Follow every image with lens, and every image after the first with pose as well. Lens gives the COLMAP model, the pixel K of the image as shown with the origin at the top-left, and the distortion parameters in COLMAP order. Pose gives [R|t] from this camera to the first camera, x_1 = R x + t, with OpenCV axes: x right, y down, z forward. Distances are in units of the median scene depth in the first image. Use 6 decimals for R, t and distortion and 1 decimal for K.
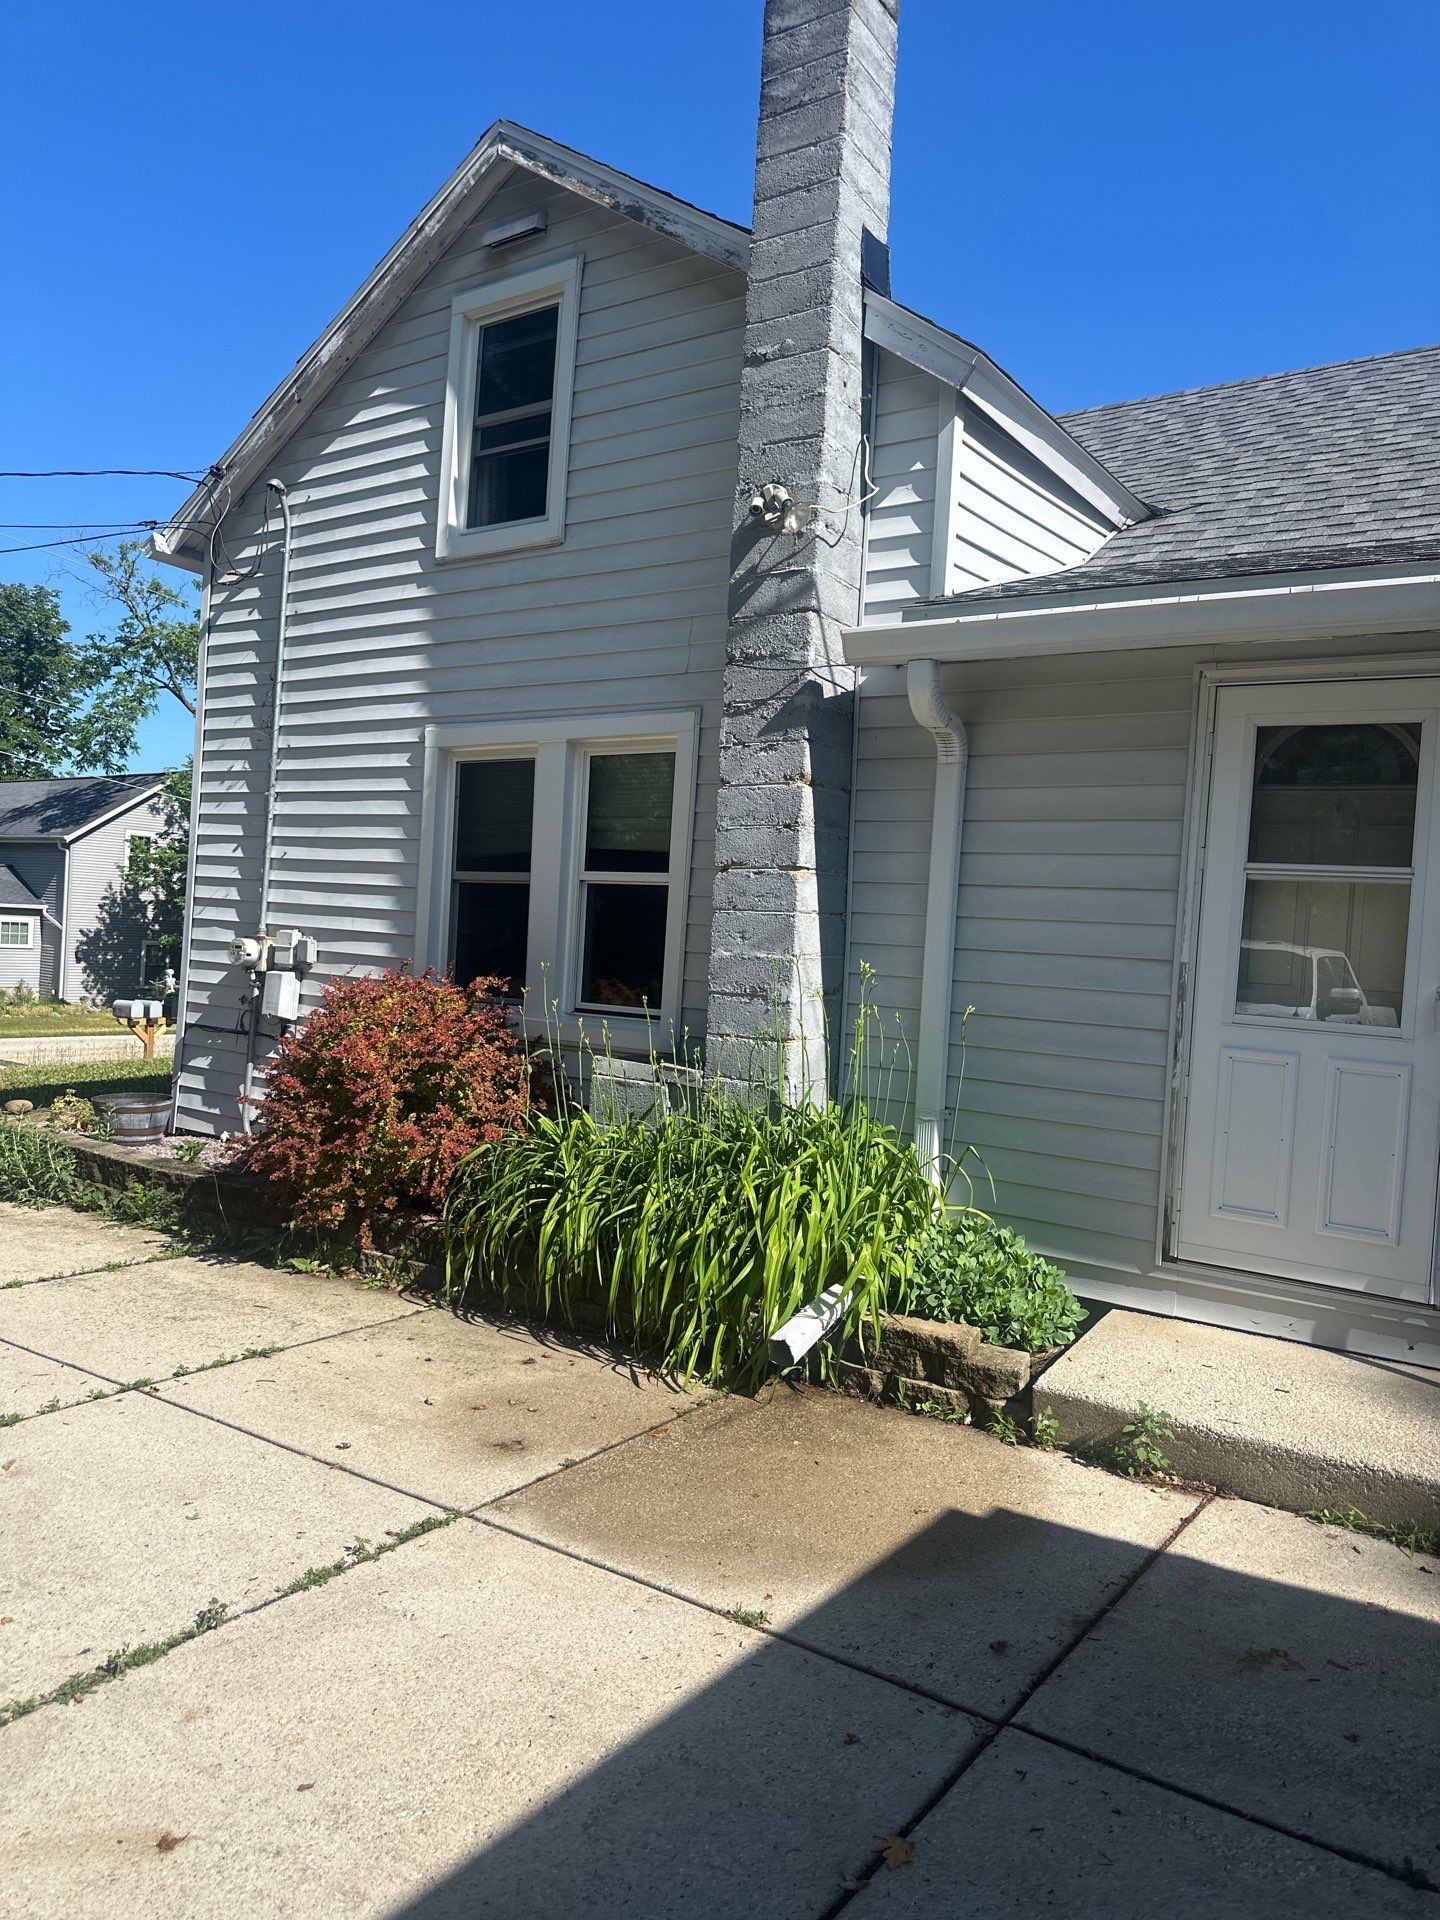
lens RADIAL K [[1394.3, 0, 720.0], [0, 1394.3, 960.0], [0, 0, 1]] dist [0.028468, -0.001062]
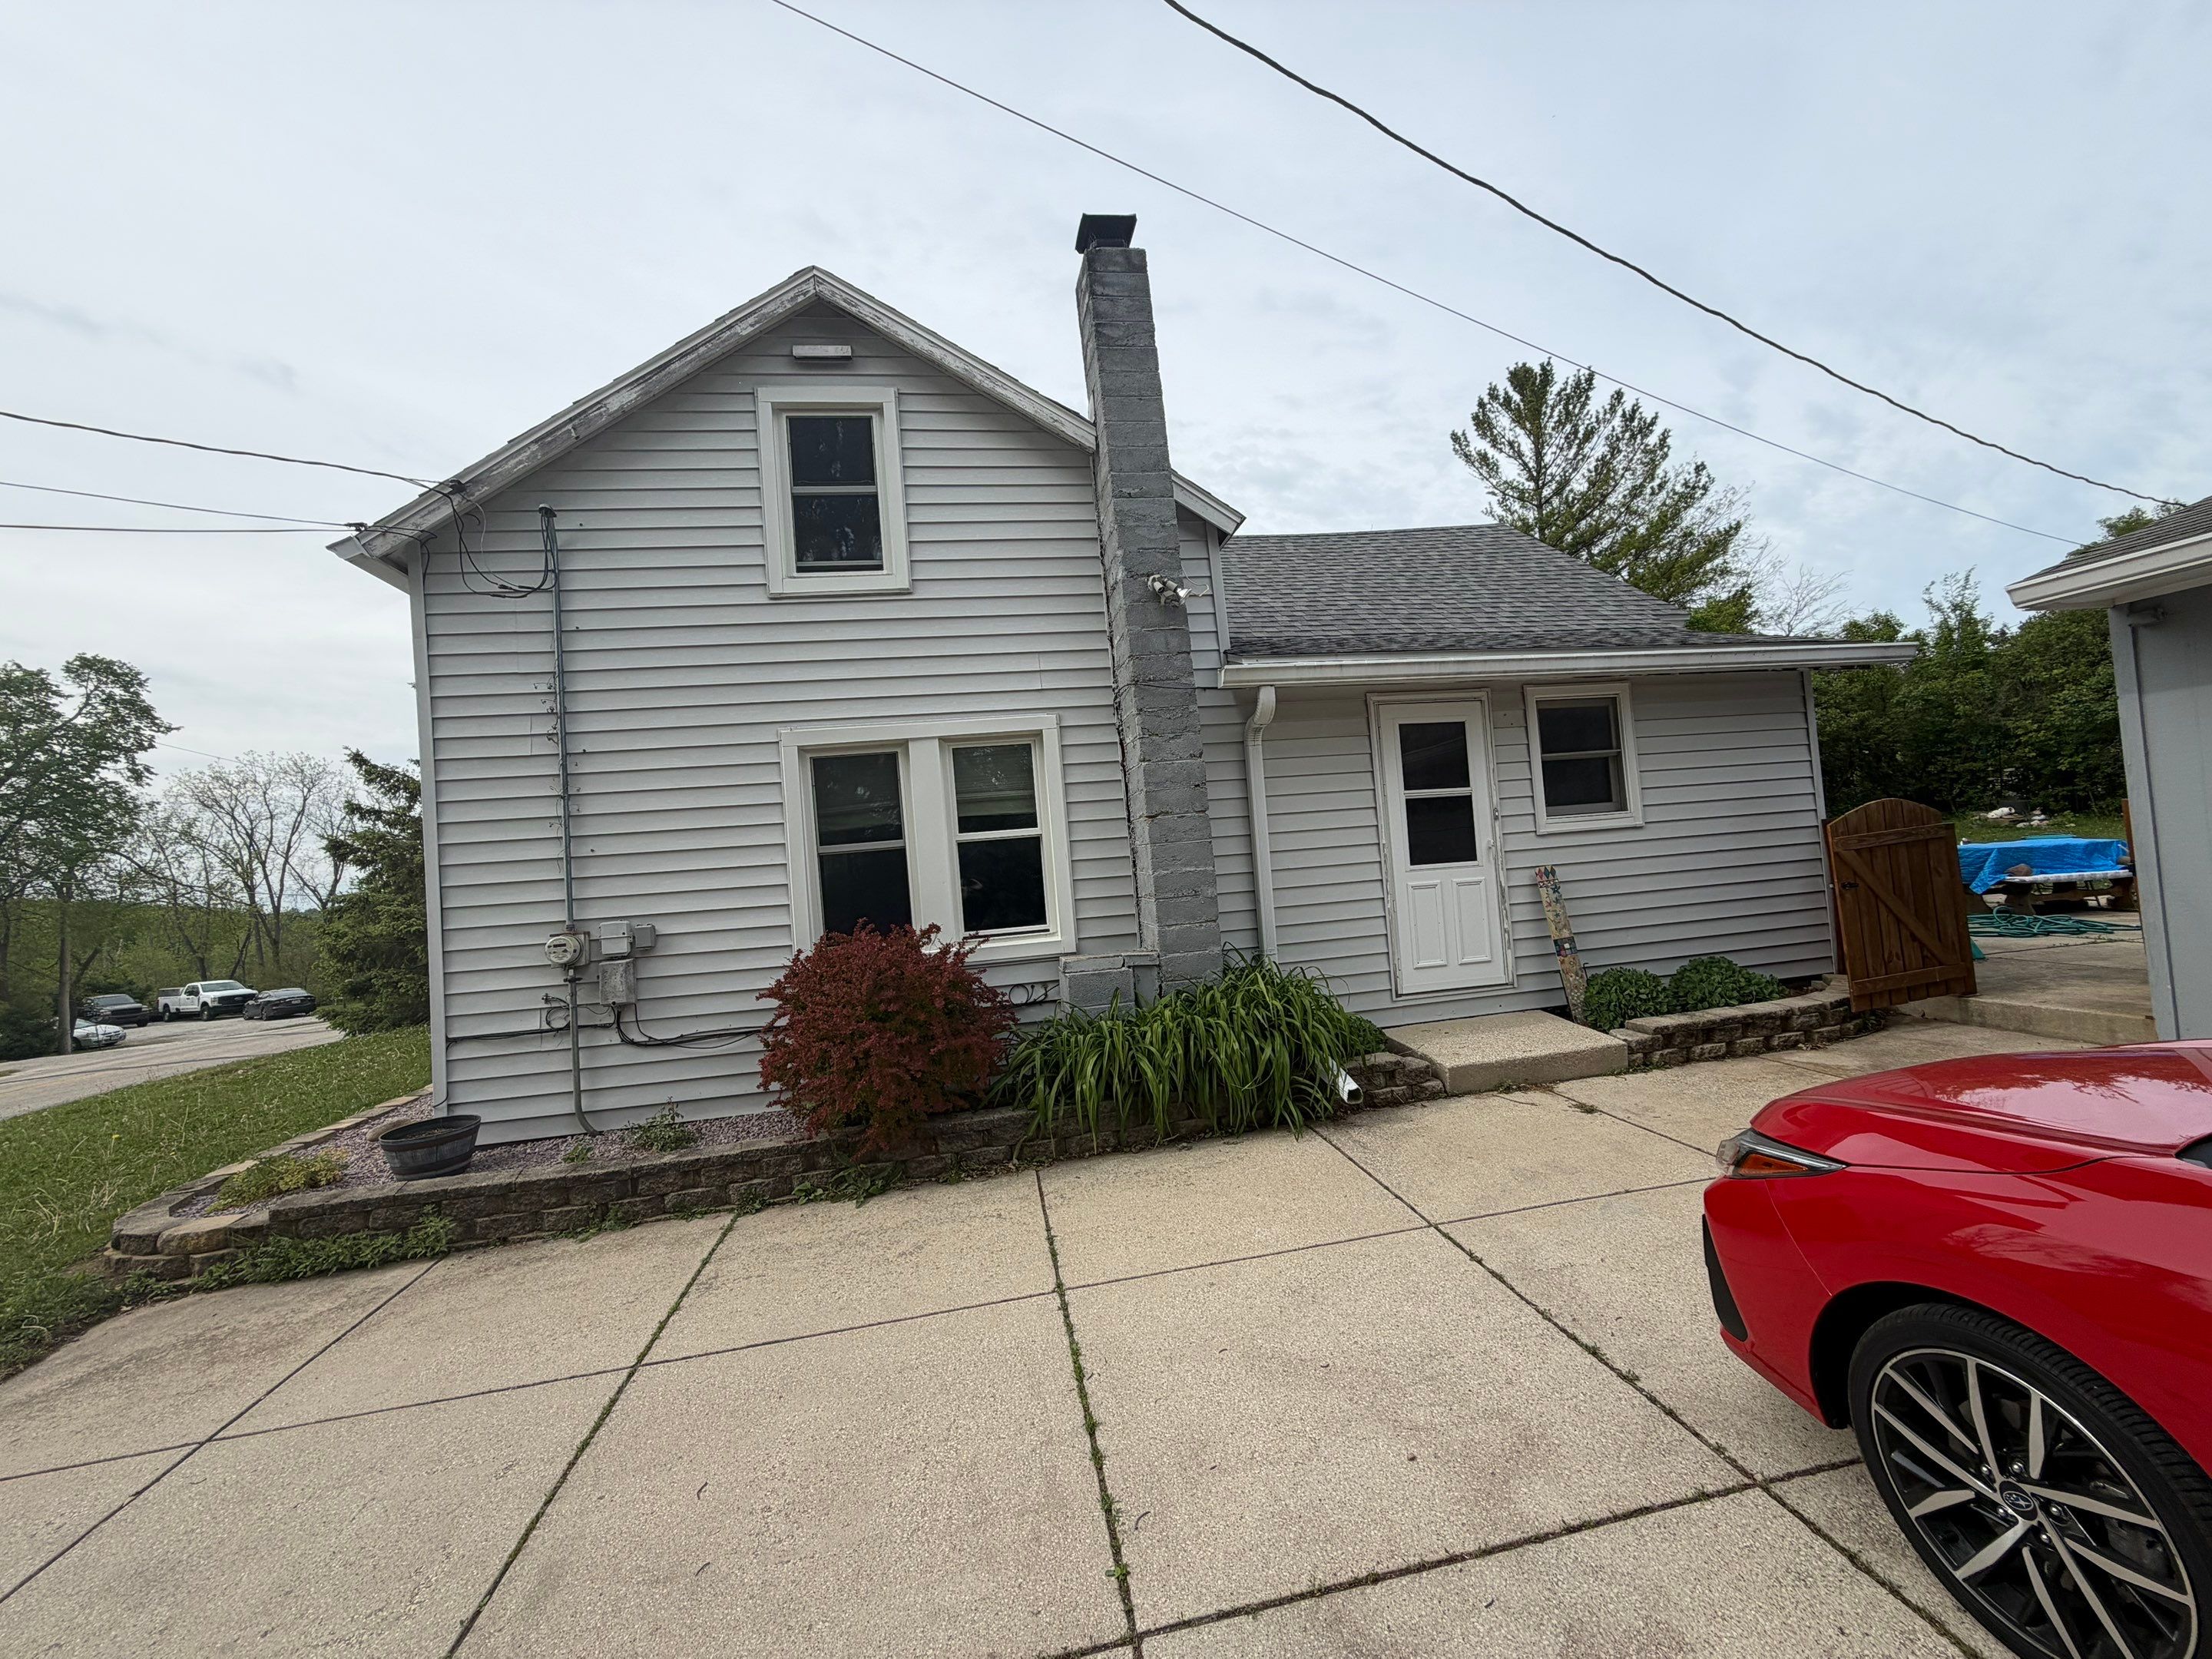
lens RADIAL K [[889.3, 0, 1106.0], [0, 889.3, 829.5], [0, 0, 1]] dist [-0.000553, -0.000057]
pose [[0.704810, -0.086218, 0.704137, -0.600025], [0.128662, 0.991661, -0.007361, -0.042776], [-0.697631, 0.095783, 0.710026, 0.285982]]
